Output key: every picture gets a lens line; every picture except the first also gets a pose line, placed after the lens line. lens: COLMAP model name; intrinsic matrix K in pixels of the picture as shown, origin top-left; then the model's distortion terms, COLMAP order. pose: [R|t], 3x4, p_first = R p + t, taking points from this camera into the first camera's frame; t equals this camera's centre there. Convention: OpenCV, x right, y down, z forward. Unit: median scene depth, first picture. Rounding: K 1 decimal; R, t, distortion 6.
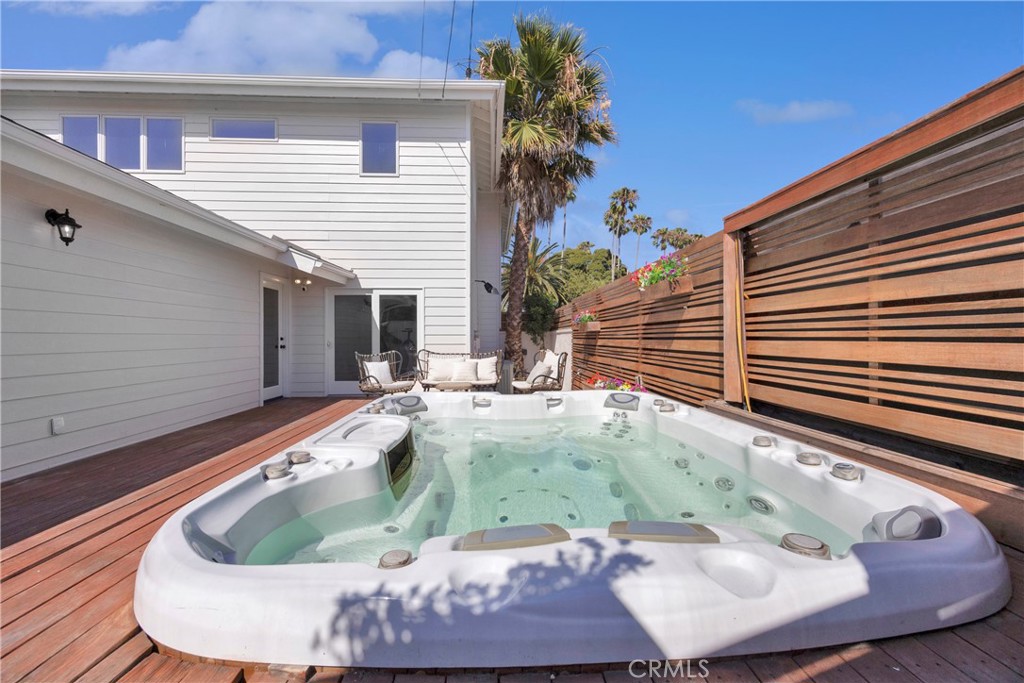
lens RADIAL K [[384.5, 0, 512.0], [0, 384.5, 341.5], [0, 0, 1]] dist [-0.001829, -0.000196]
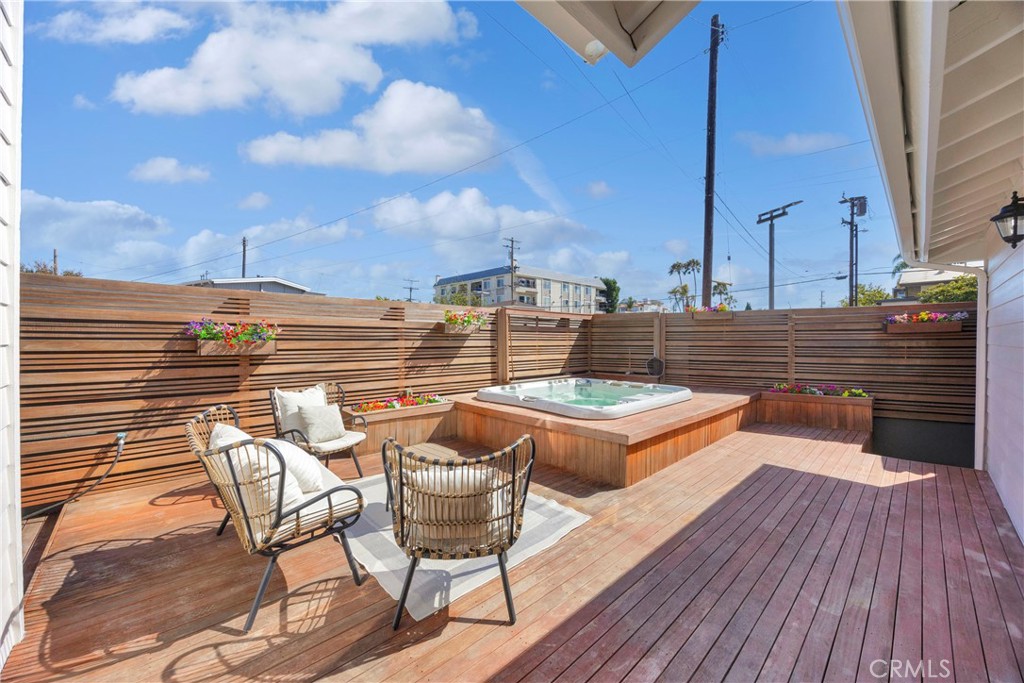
lens RADIAL K [[384.5, 0, 512.0], [0, 384.5, 341.5], [0, 0, 1]] dist [-0.001829, -0.000196]
pose [[-0.644913, -0.002310, 0.764253, -0.504004], [0.006142, 0.999947, 0.008206, -0.044196], [-0.764232, 0.009987, -0.644865, 0.944178]]
